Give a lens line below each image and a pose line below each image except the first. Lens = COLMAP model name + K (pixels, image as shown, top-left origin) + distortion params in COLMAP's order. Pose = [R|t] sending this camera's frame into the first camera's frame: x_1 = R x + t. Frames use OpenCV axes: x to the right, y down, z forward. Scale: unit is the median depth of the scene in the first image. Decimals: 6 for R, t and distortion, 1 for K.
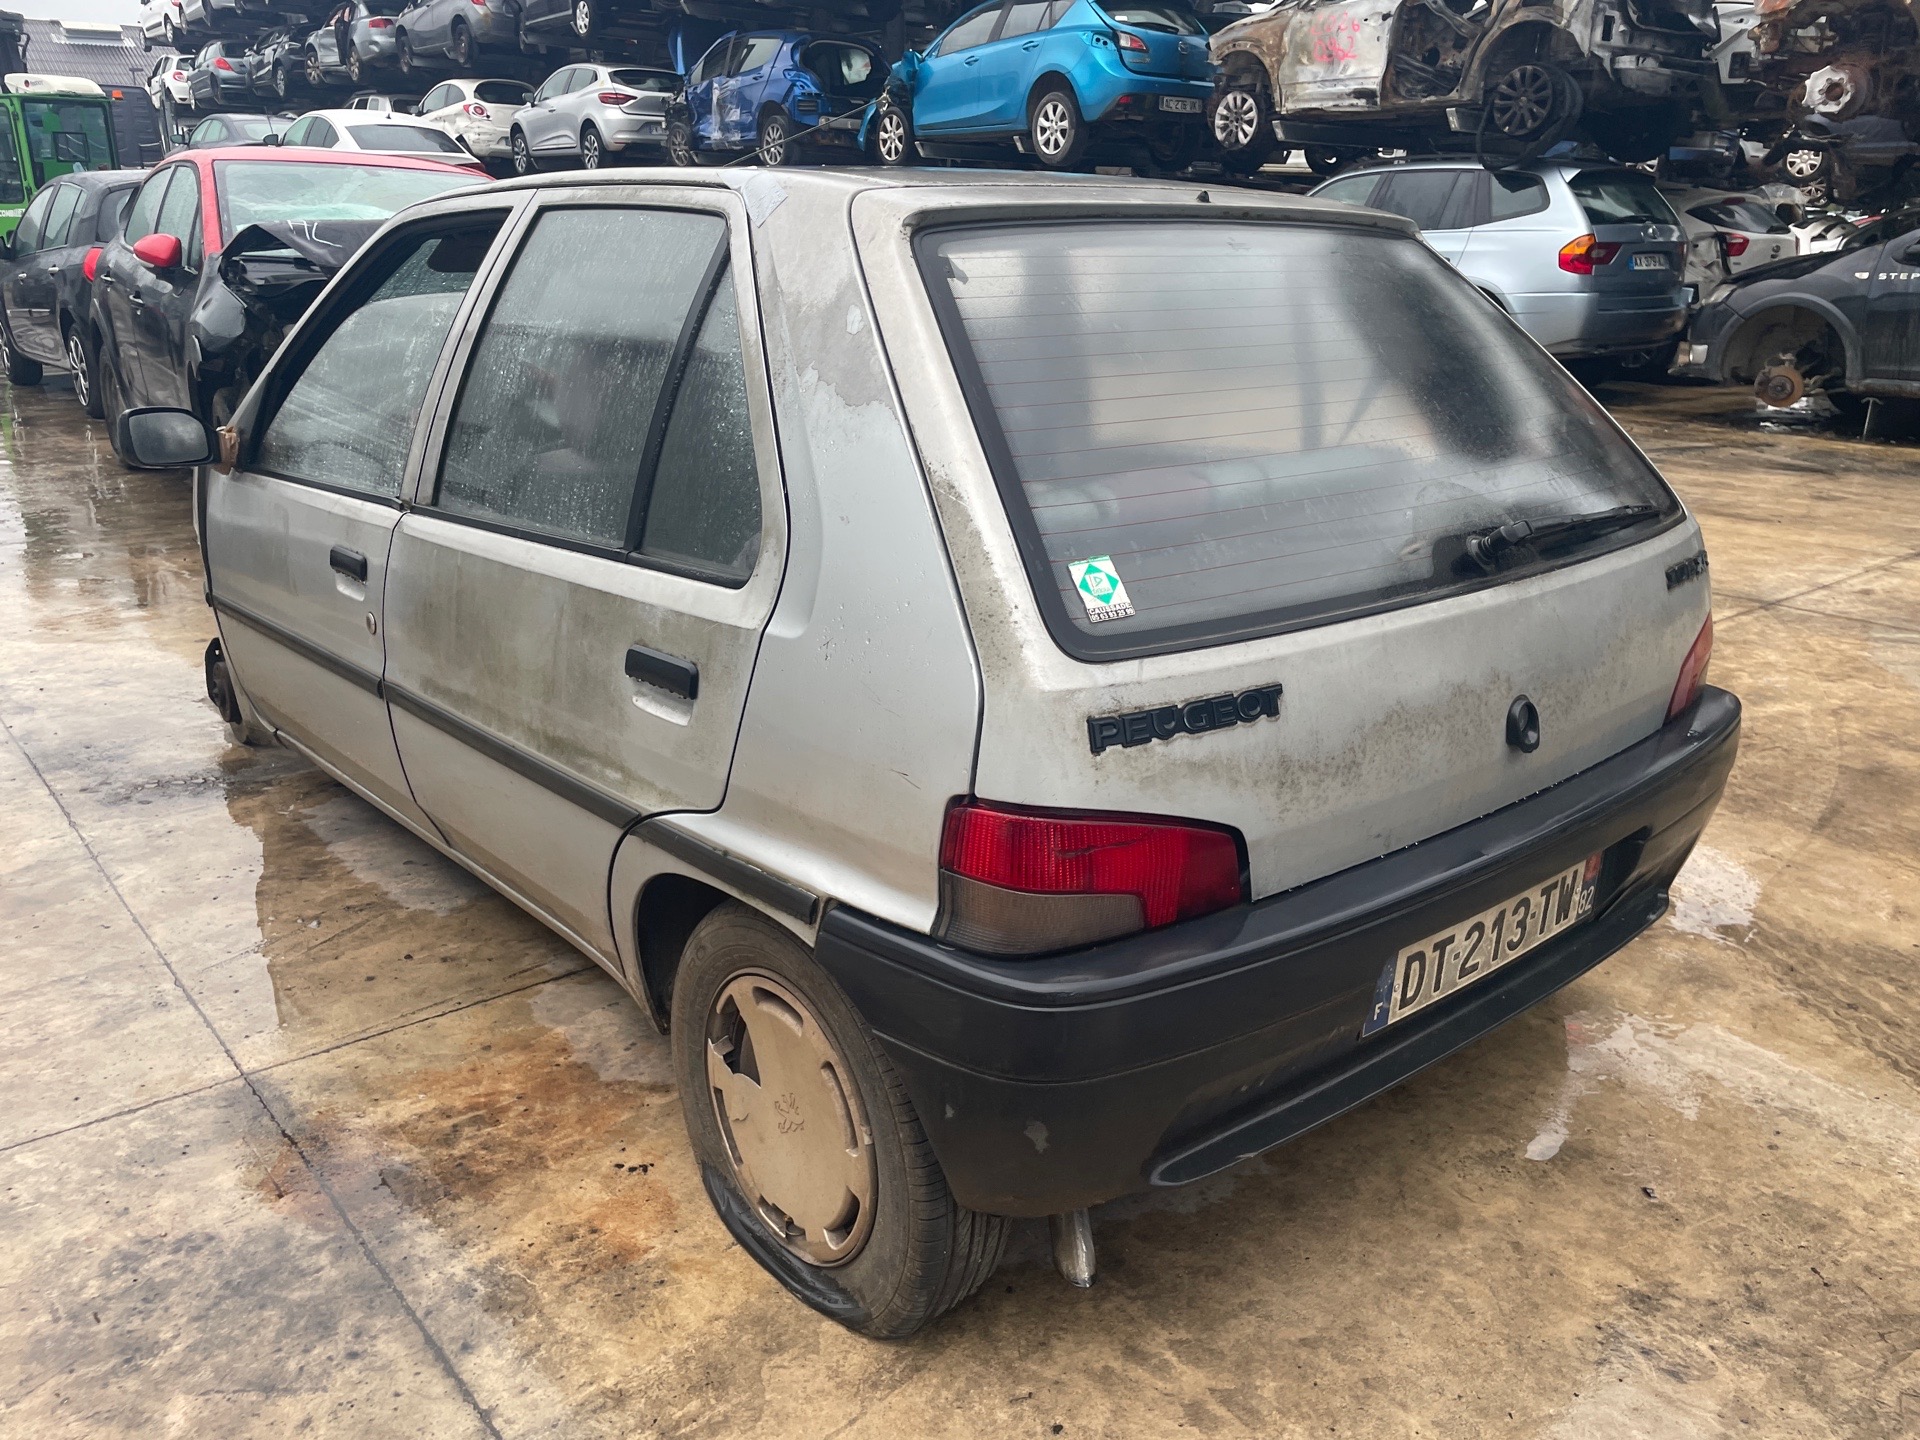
lens RADIAL K [[1450.6, 0, 967.3], [0, 1450.6, 726.4], [0, 0, 1]] dist [0.080290, -0.104808]
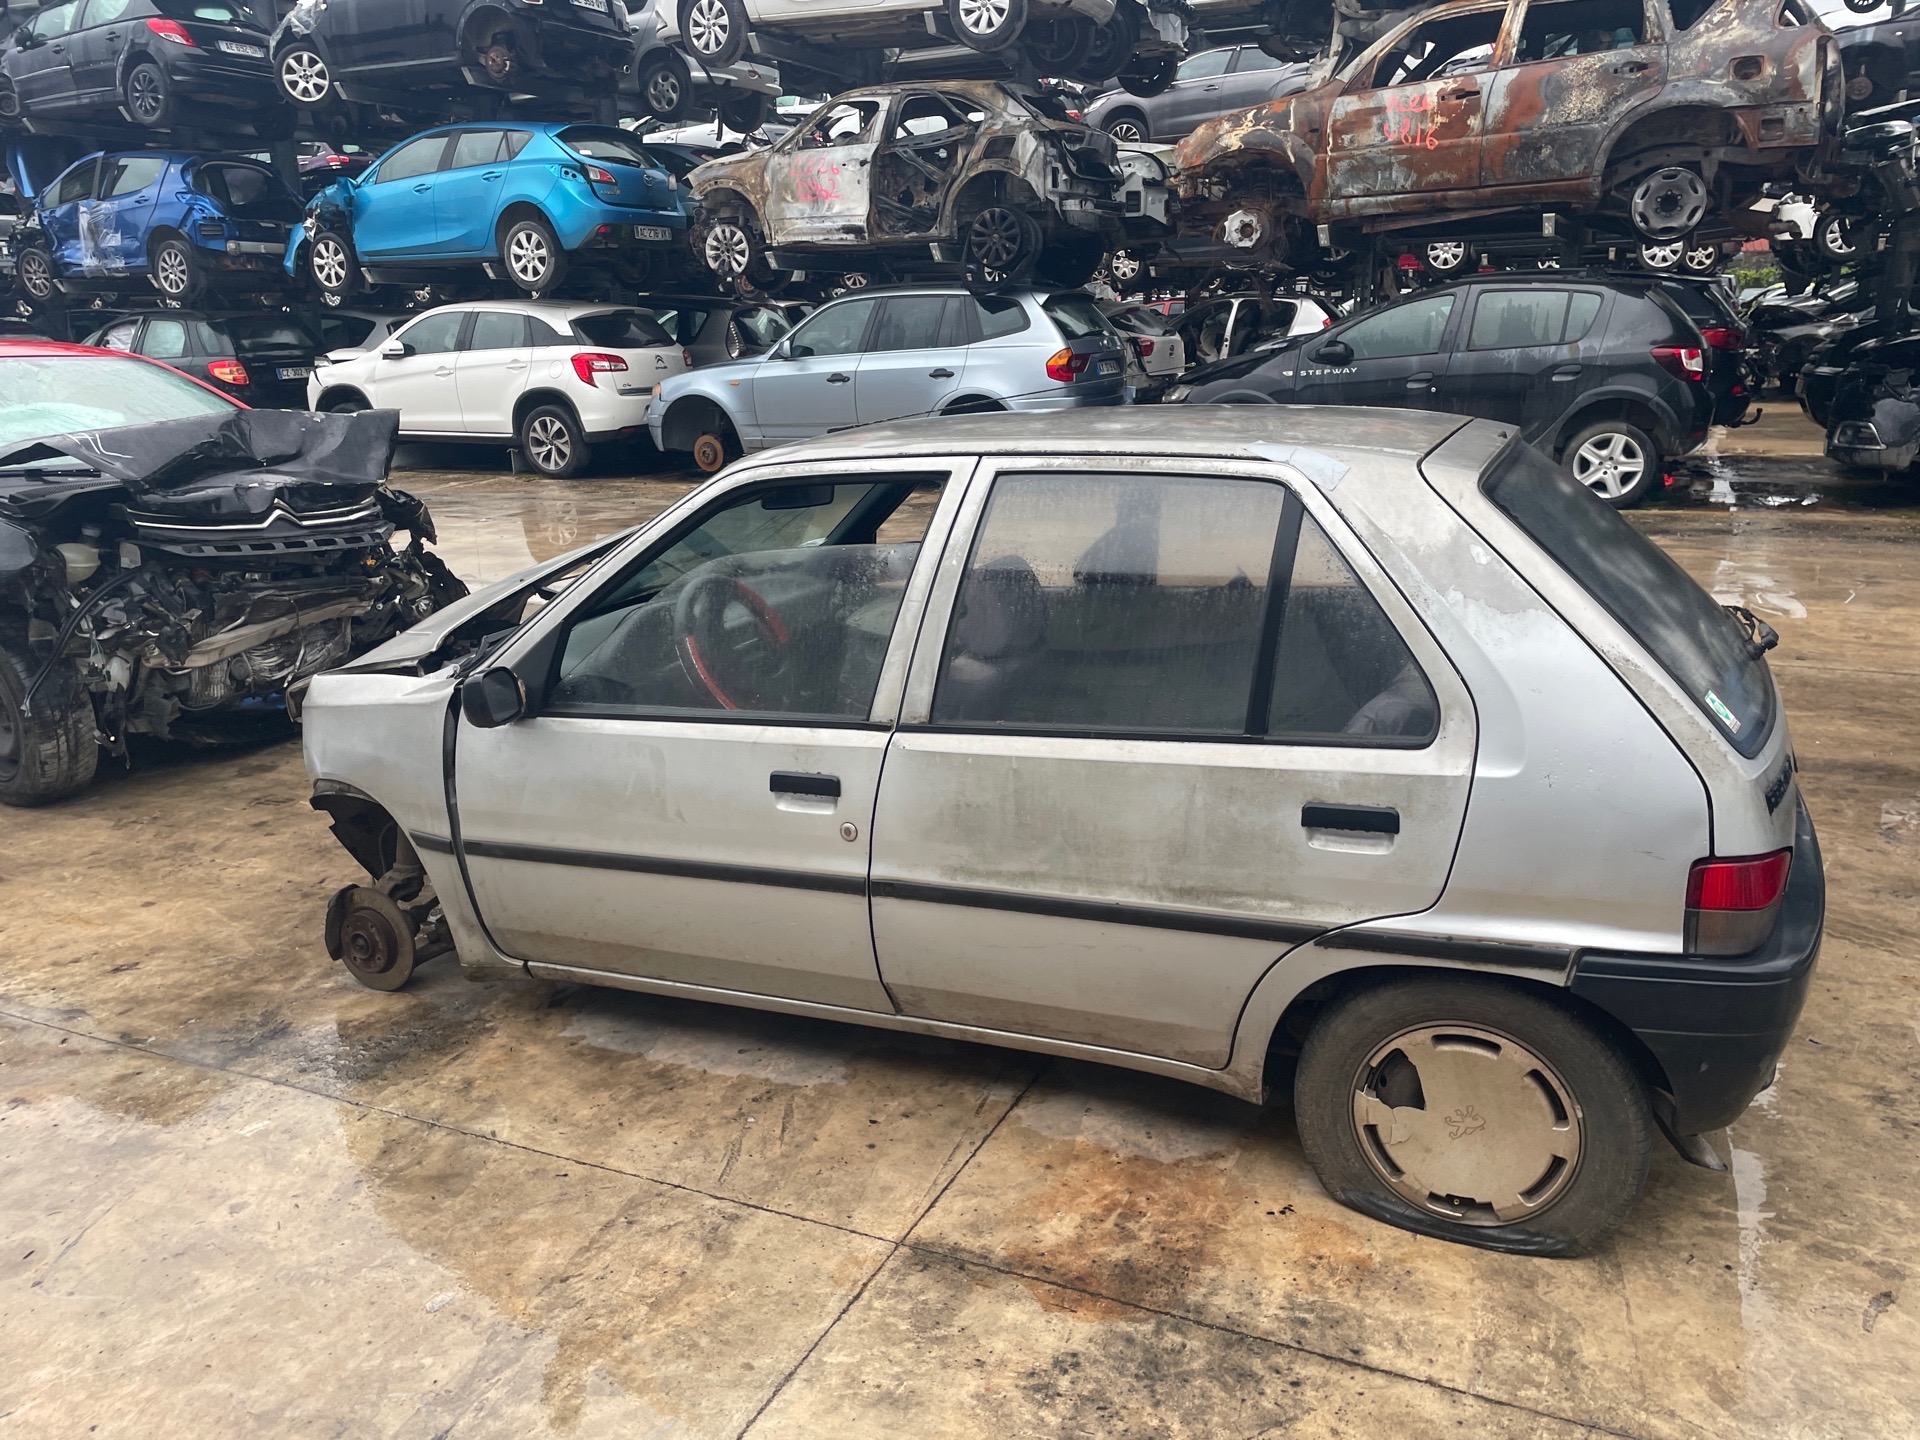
lens RADIAL K [[1450.6, 0, 960.1], [0, 1450.6, 731.9], [0, 0, 1]] dist [0.080290, -0.104808]
pose [[0.901715, -0.152333, 0.404604, -0.177129], [0.172958, 0.984820, -0.014678, -0.026405], [-0.396226, 0.083215, 0.914374, -0.016918]]
